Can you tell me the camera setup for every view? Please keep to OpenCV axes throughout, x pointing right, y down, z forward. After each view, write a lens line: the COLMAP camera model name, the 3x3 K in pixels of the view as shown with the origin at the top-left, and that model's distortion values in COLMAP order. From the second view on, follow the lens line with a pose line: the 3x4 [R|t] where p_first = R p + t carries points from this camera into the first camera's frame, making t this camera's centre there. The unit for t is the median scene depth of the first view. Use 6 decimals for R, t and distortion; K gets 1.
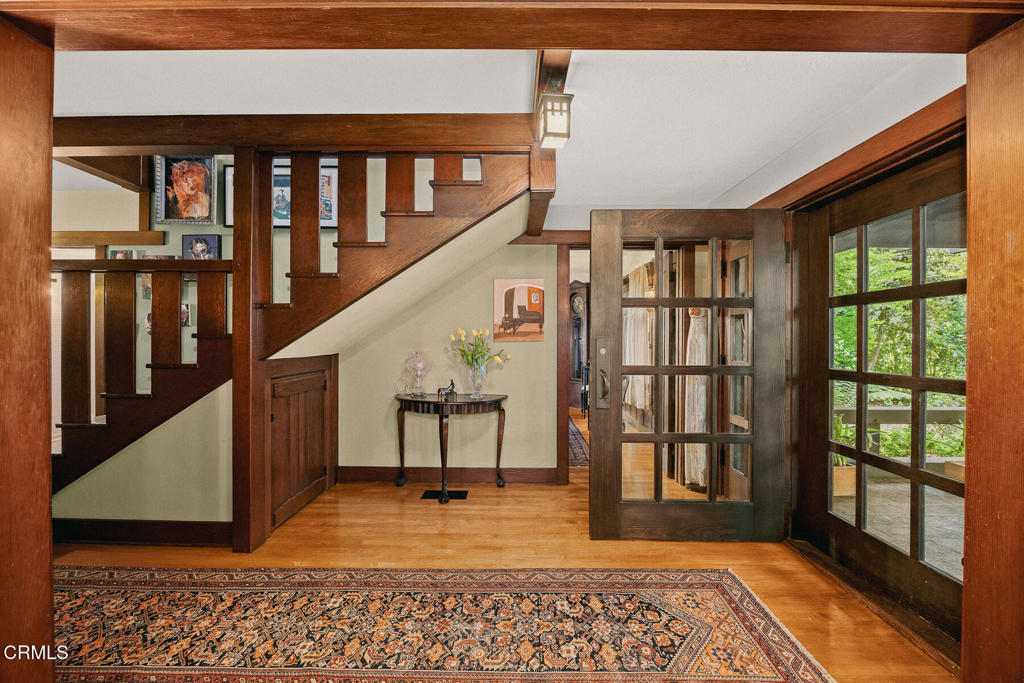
lens RADIAL K [[438.0, 0, 506.0], [0, 438.0, 345.8], [0, 0, 1]] dist [-0.016172, 0.000069]
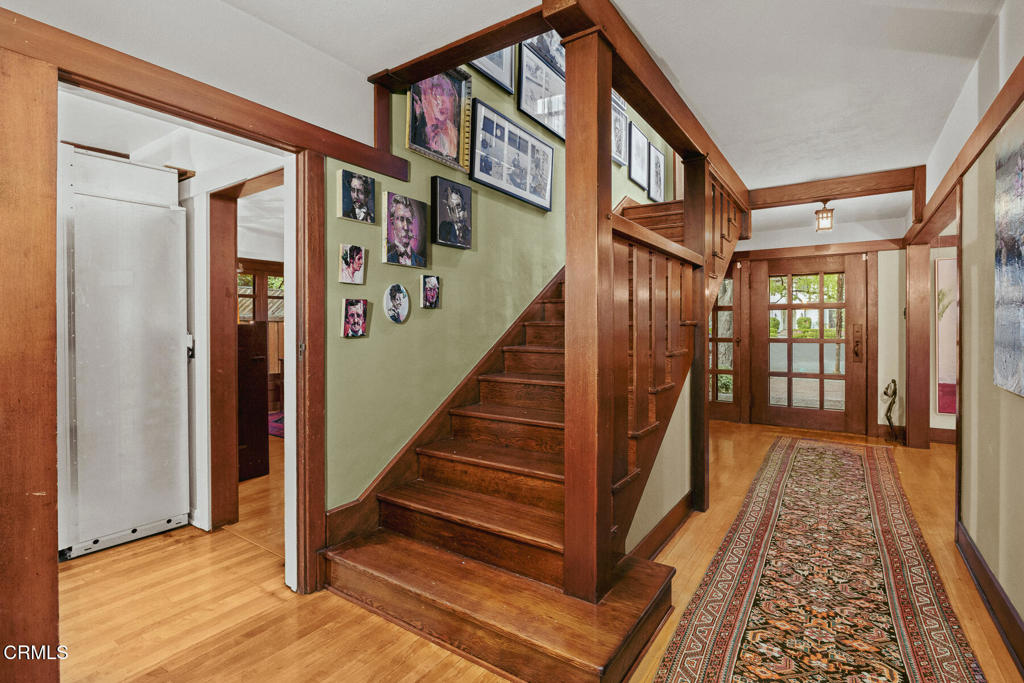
lens RADIAL K [[491.1, 0, 510.1], [0, 491.1, 330.4], [0, 0, 1]] dist [-0.000723, 0.000092]
pose [[0.550503, -0.012622, 0.834737, -2.486214], [0.015450, 0.999868, 0.004930, -0.022703], [-0.834690, 0.010183, 0.550626, 0.886427]]
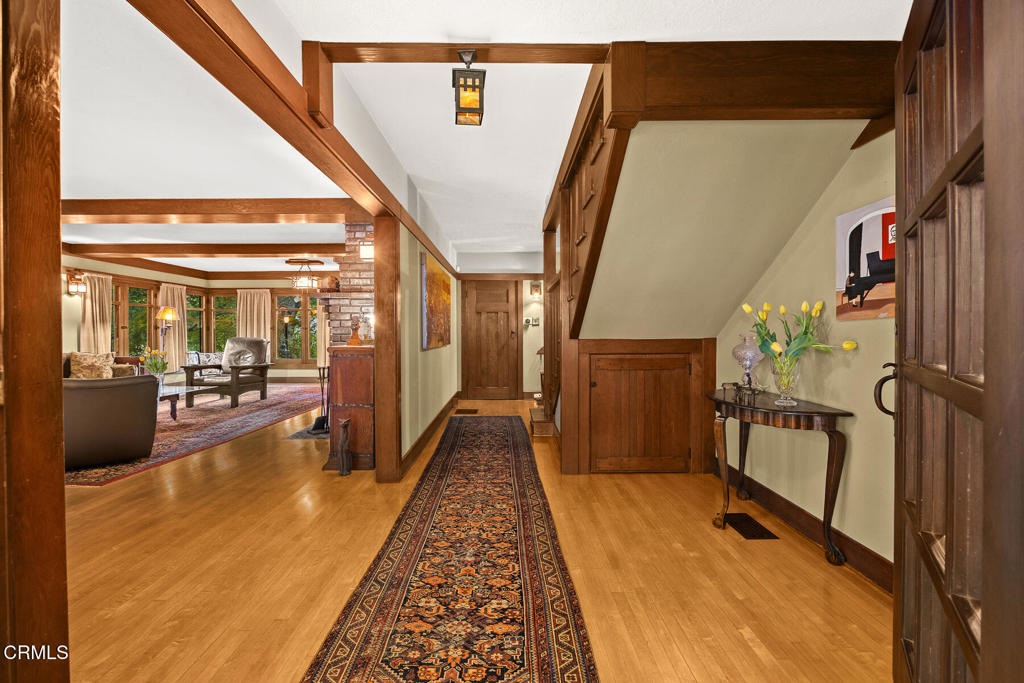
lens RADIAL K [[439.3, 0, 507.7], [0, 439.3, 328.0], [0, 0, 1]] dist [-0.001745, -0.000190]
pose [[0.019514, -0.012557, -0.999731, 1.059912], [-0.005472, 0.999905, -0.012666, 0.021737], [0.999795, 0.005718, 0.019443, 0.987979]]
